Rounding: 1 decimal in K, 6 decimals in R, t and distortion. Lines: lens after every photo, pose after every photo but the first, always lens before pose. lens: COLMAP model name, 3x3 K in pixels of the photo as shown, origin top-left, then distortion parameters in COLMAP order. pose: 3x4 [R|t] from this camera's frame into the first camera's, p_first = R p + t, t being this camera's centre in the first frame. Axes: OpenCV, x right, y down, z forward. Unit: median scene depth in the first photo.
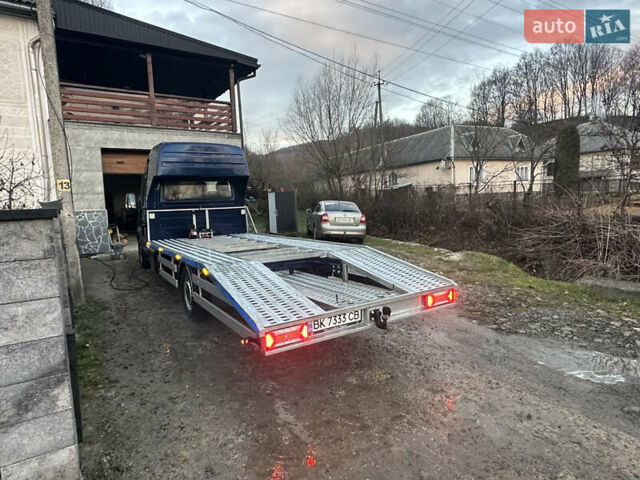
lens RADIAL K [[383.8, 0, 320.0], [0, 383.8, 240.0], [0, 0, 1]] dist [0.002776, -0.000097]
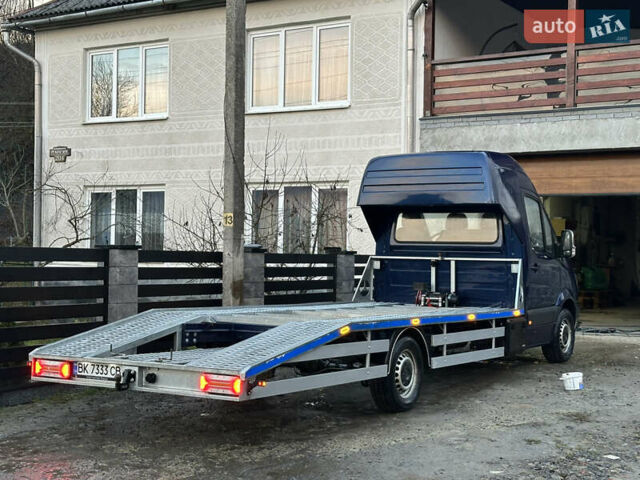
lens RADIAL K [[986.2, 0, 320.0], [0, 986.2, 240.0], [0, 0, 1]] dist [0.153896, 0.033538]
pose [[0.424792, 0.029785, -0.904801, 0.995394], [-0.125607, 0.991731, -0.026324, -0.044112], [0.896535, 0.124831, 0.425020, 0.167404]]
